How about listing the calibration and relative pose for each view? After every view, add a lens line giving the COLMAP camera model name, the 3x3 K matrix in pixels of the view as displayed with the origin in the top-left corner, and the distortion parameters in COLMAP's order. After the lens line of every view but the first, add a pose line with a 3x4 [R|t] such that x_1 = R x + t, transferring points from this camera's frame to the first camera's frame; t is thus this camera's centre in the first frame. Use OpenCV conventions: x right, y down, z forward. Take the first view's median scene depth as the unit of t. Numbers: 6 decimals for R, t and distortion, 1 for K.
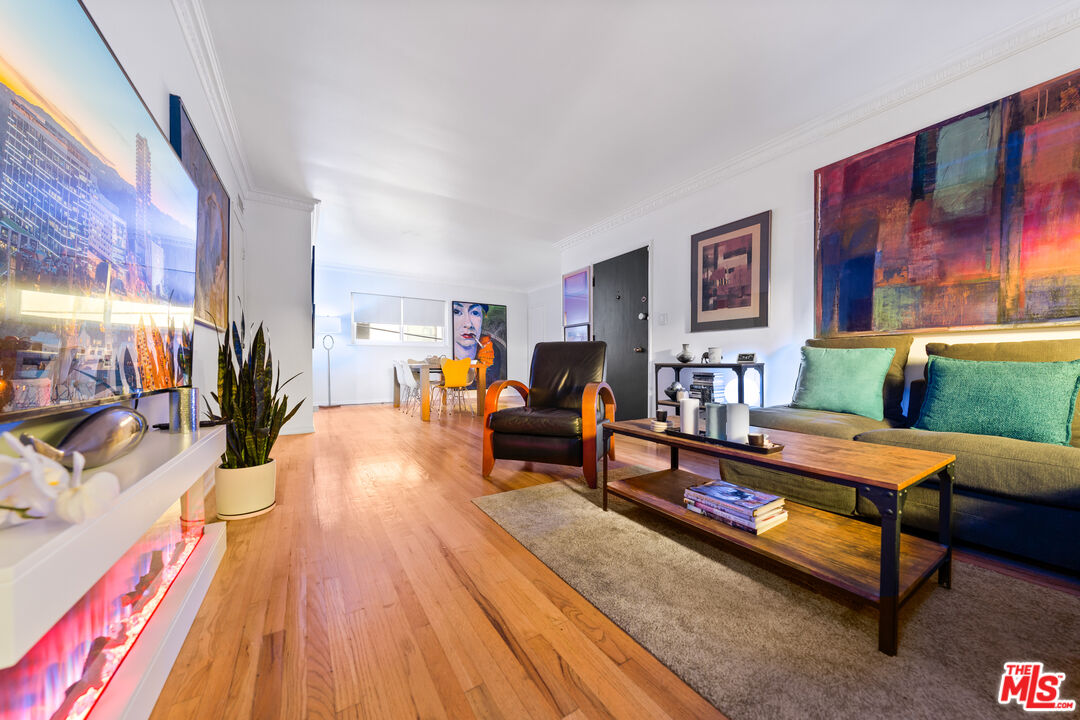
lens RADIAL K [[371.2, 0, 539.0], [0, 371.2, 365.2], [0, 0, 1]] dist [-0.000076, 0.000169]
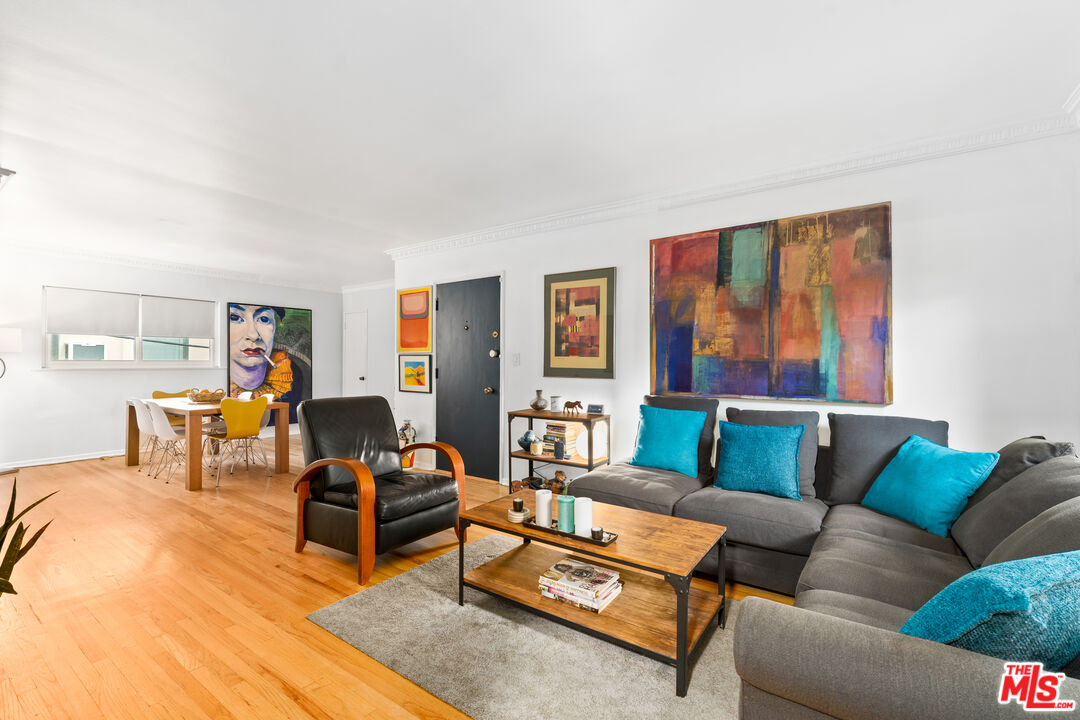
lens RADIAL K [[473.8, 0, 539.9], [0, 473.8, 361.7], [0, 0, 1]] dist [0.005931, -0.000773]
pose [[0.927678, 0.005856, 0.373336, -0.073431], [0.000833, 0.999842, -0.017752, -0.152850], [-0.373381, 0.016779, 0.927526, -0.165572]]
